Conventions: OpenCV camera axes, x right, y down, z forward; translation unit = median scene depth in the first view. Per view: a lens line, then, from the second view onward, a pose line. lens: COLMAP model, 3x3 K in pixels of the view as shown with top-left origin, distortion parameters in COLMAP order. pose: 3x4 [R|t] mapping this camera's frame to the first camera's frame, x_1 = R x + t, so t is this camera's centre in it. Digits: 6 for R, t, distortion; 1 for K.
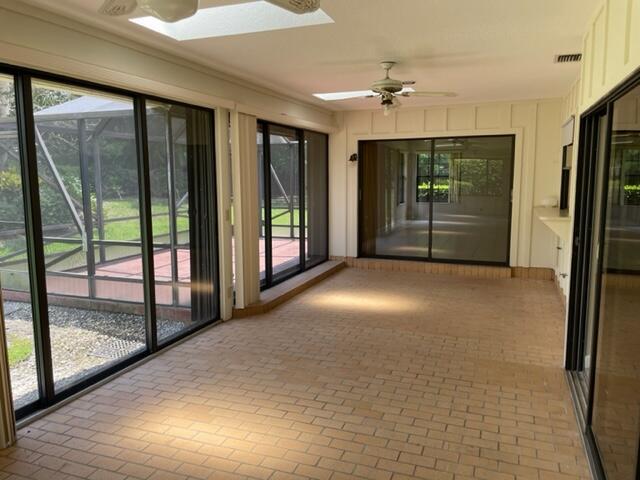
lens RADIAL K [[488.8, 0, 317.6], [0, 488.8, 237.1], [0, 0, 1]] dist [0.007641, -0.013956]
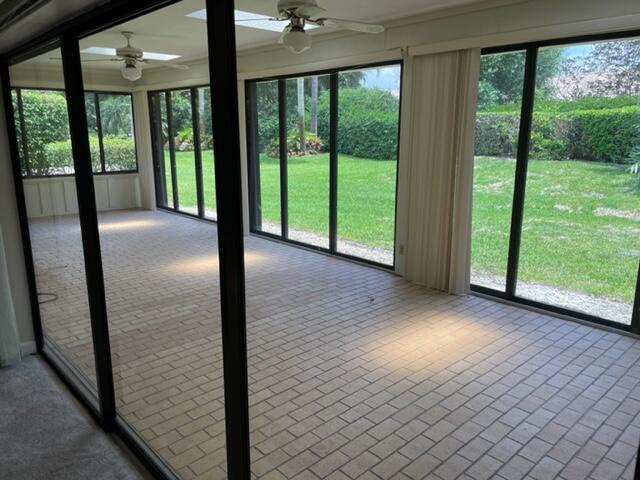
lens RADIAL K [[488.8, 0, 320.3], [0, 488.8, 240.5], [0, 0, 1]] dist [0.007641, -0.013956]
pose [[-0.434124, 0.208740, -0.876335, 0.864702], [-0.113666, 0.952317, 0.283147, -0.143320], [0.893653, 0.222530, -0.389697, 1.080156]]
